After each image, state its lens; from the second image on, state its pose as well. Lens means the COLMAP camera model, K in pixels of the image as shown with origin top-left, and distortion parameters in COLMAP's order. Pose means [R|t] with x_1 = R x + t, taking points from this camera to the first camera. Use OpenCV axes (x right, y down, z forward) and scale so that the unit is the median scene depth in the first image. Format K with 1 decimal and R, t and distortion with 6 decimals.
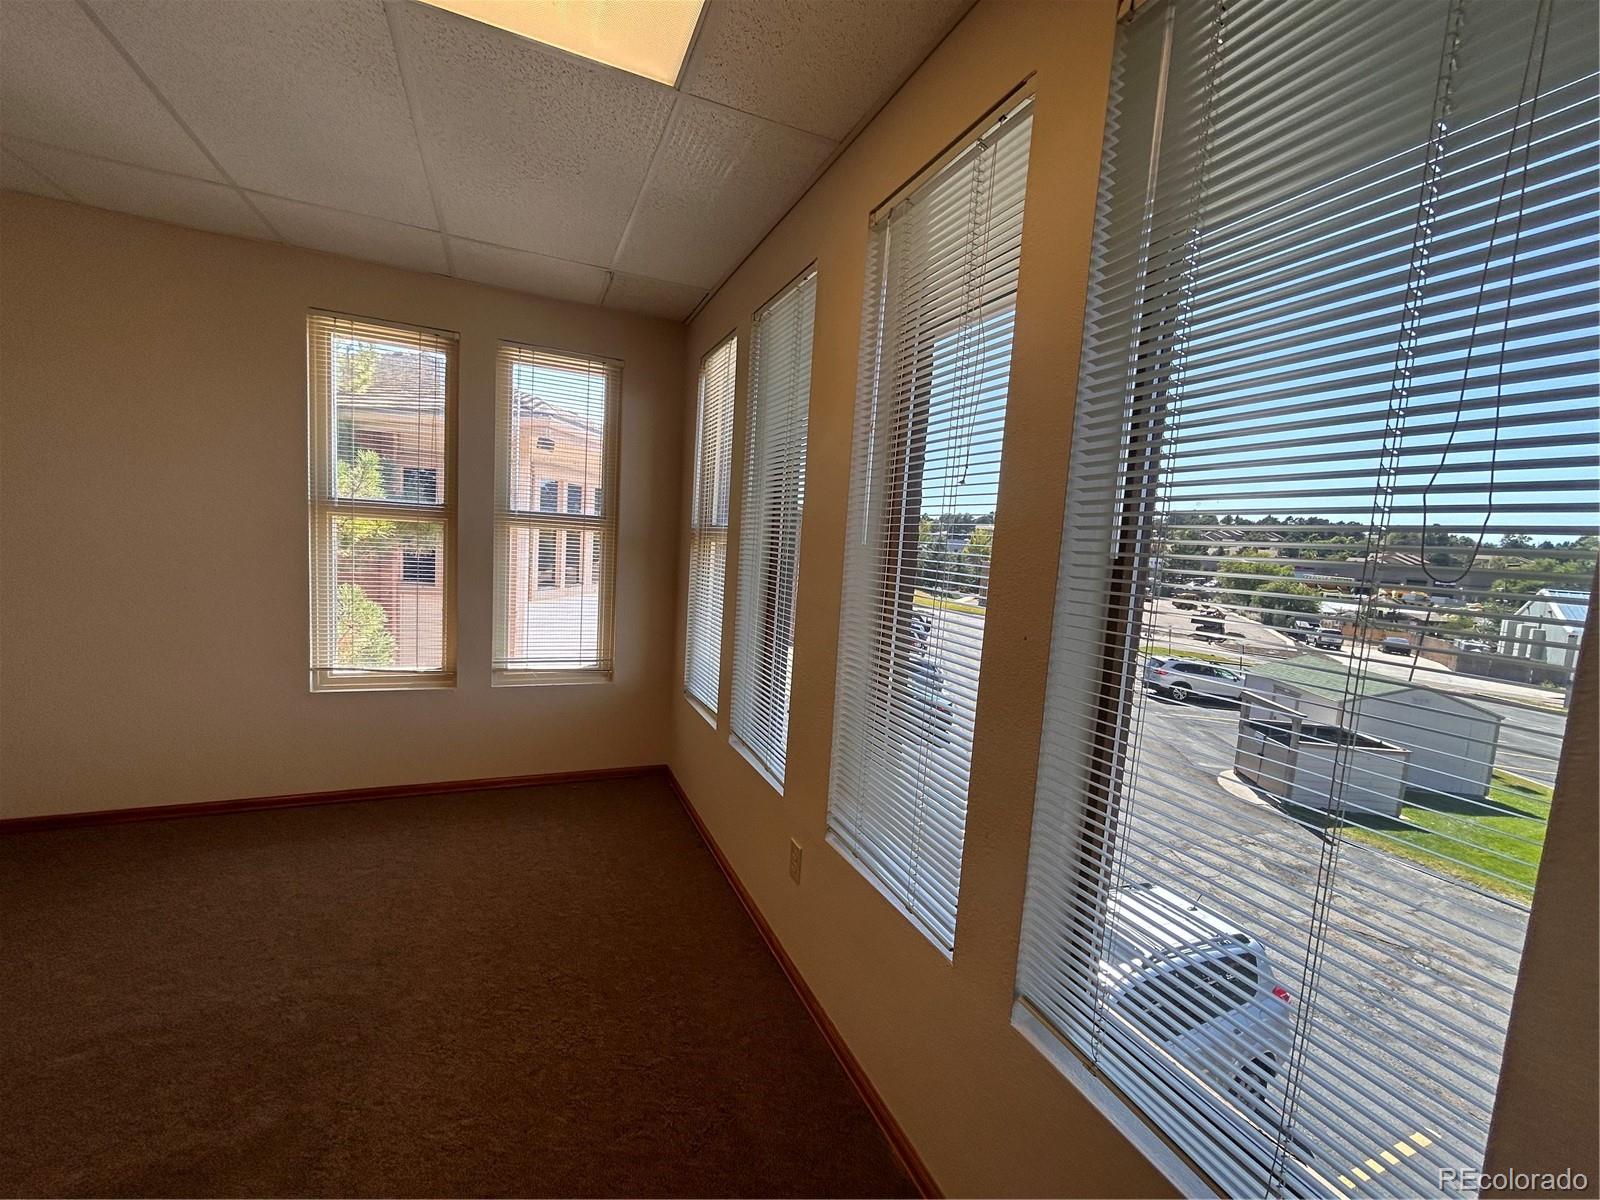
lens RADIAL K [[645.8, 0, 793.1], [0, 645.8, 595.9], [0, 0, 1]] dist [0.000237, -0.000174]
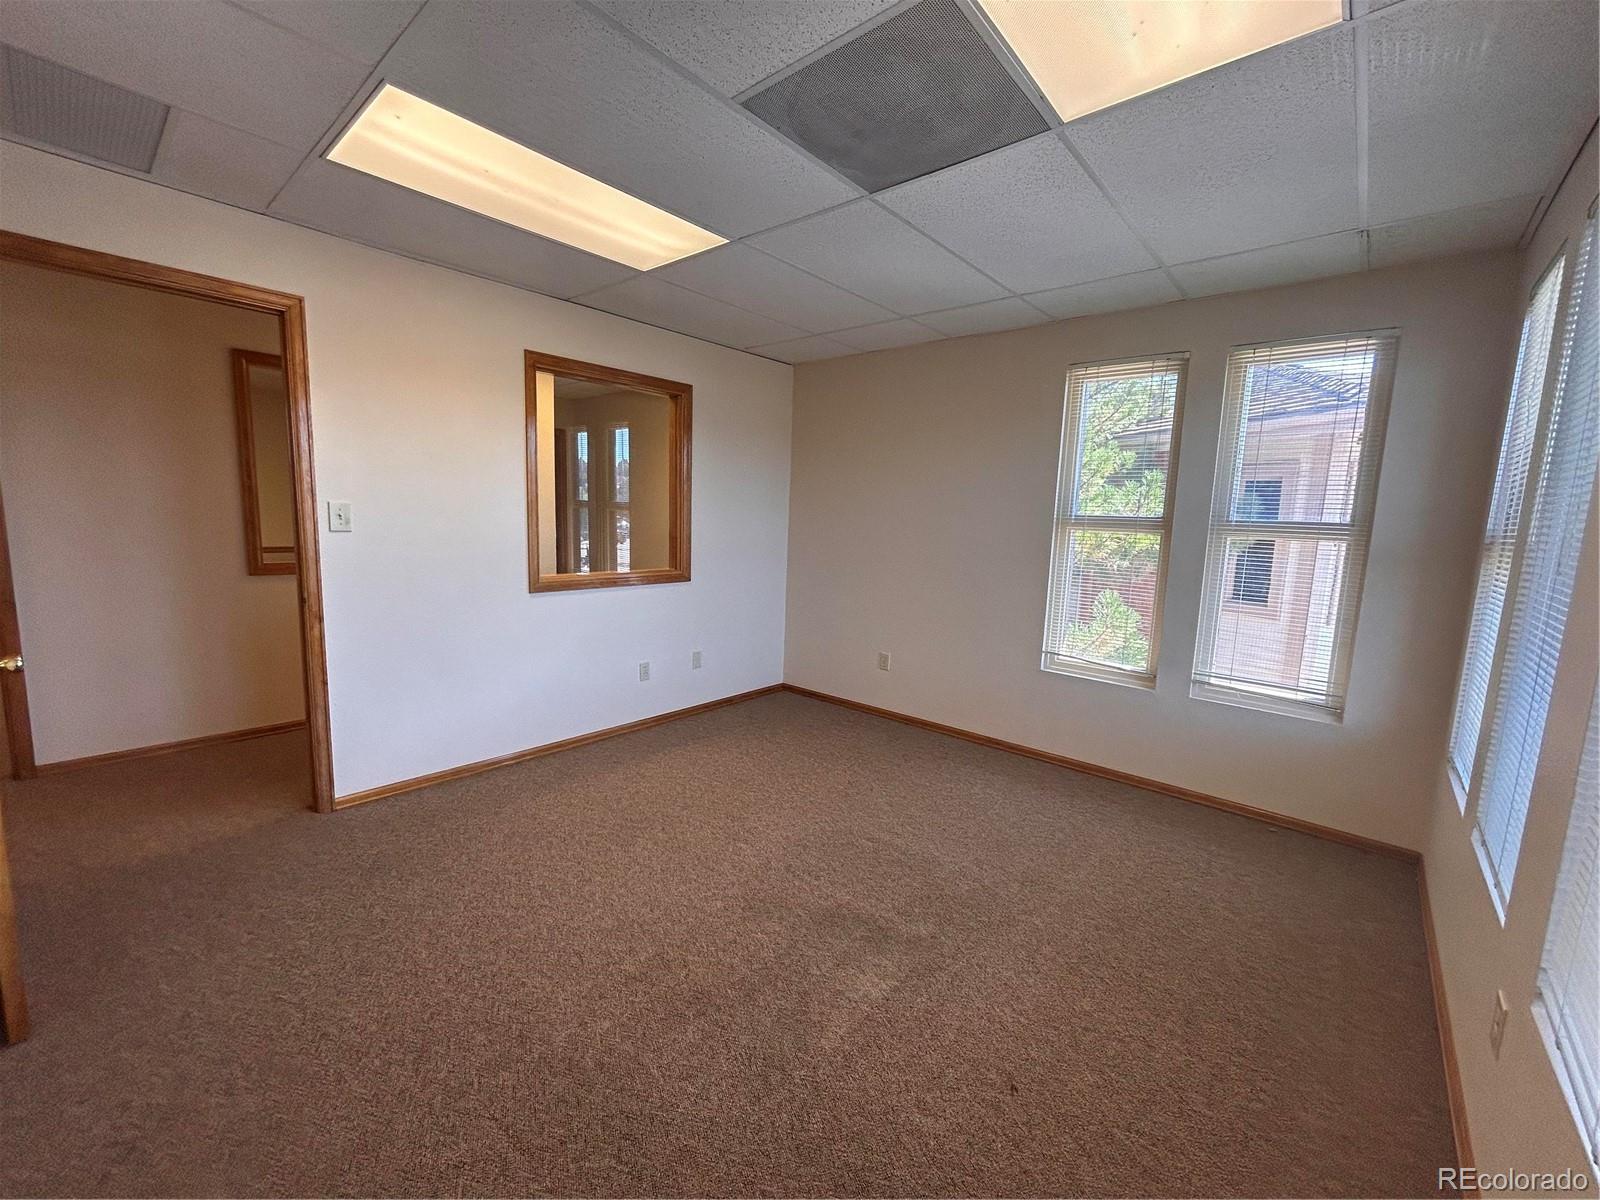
lens RADIAL K [[645.8, 0, 809.8], [0, 645.8, 591.3], [0, 0, 1]] dist [0.000237, -0.000174]
pose [[0.442887, 0.060999, -0.894500, 0.161416], [-0.087323, 0.995874, 0.024676, 0.004406], [0.892315, 0.067182, 0.446386, 0.018428]]
